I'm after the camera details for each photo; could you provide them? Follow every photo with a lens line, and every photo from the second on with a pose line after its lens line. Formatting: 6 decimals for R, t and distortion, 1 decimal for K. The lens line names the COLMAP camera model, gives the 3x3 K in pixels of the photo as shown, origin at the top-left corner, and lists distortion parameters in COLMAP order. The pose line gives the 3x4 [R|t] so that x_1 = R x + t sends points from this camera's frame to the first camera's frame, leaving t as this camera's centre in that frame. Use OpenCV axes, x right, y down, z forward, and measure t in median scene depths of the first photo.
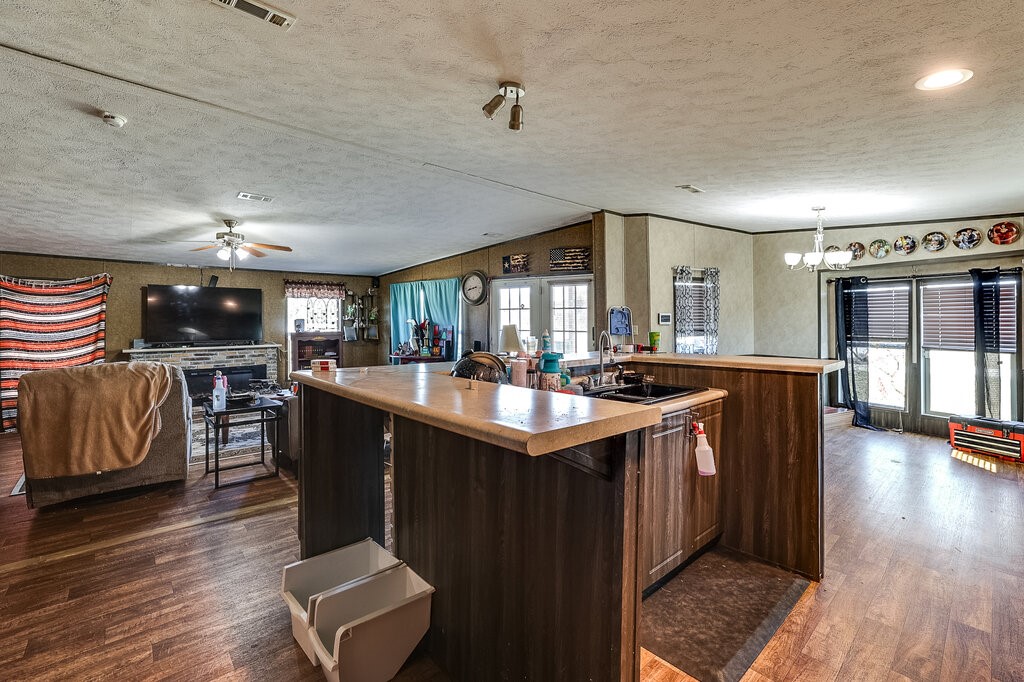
lens RADIAL K [[449.2, 0, 513.1], [0, 449.2, 320.0], [0, 0, 1]] dist [-0.043374, 0.017063]
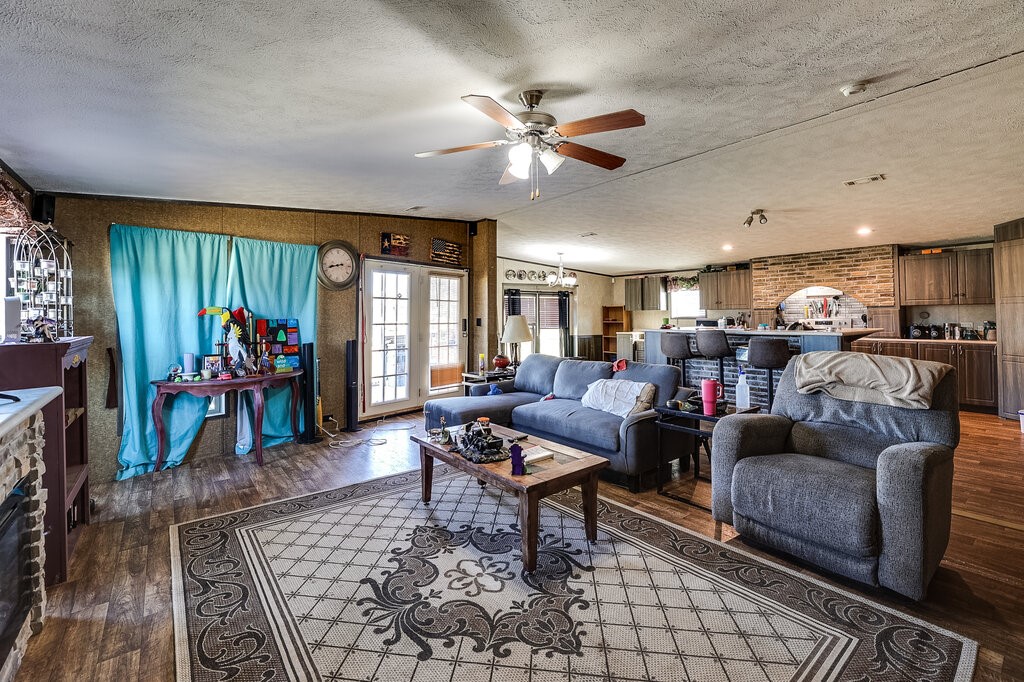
lens RADIAL K [[457.4, 0, 516.2], [0, 457.4, 308.2], [0, 0, 1]] dist [-0.039523, 0.018197]
pose [[0.056193, 0.020868, 0.998202, -0.997661], [0.000541, 0.999781, -0.020932, 0.013783], [-0.998420, 0.001716, 0.056170, 0.876168]]
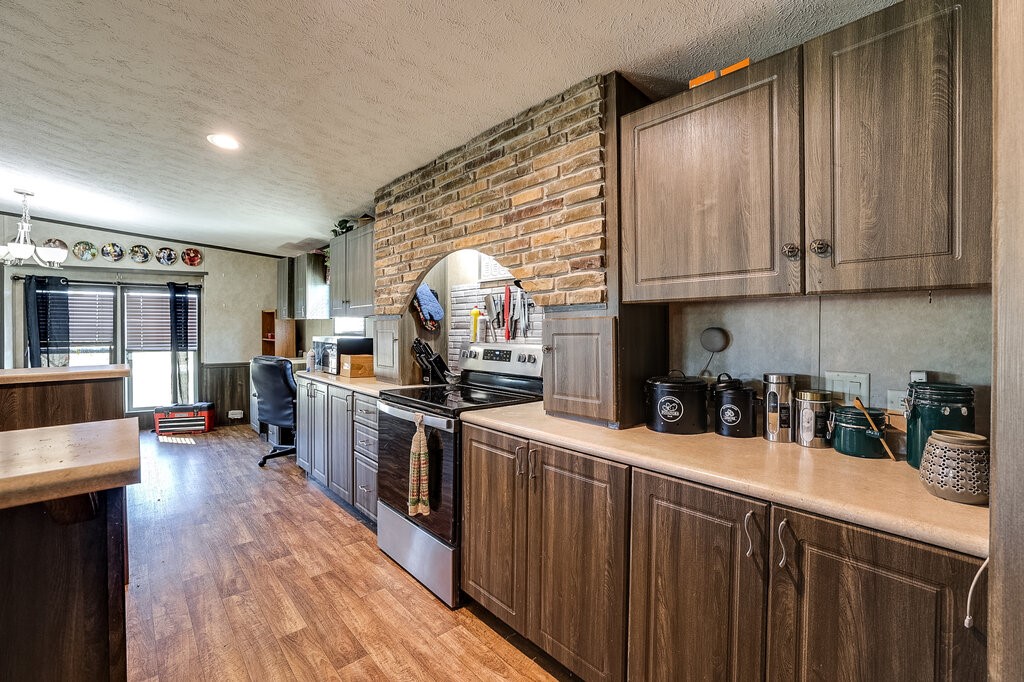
lens RADIAL K [[445.2, 0, 512.2], [0, 445.2, 330.8], [0, 0, 1]] dist [-0.044576, 0.016971]
pose [[0.005045, -0.006281, 0.999968, -0.110355], [-0.007760, 0.999950, 0.006320, 0.001060], [-0.999957, -0.007792, 0.004996, 0.043531]]
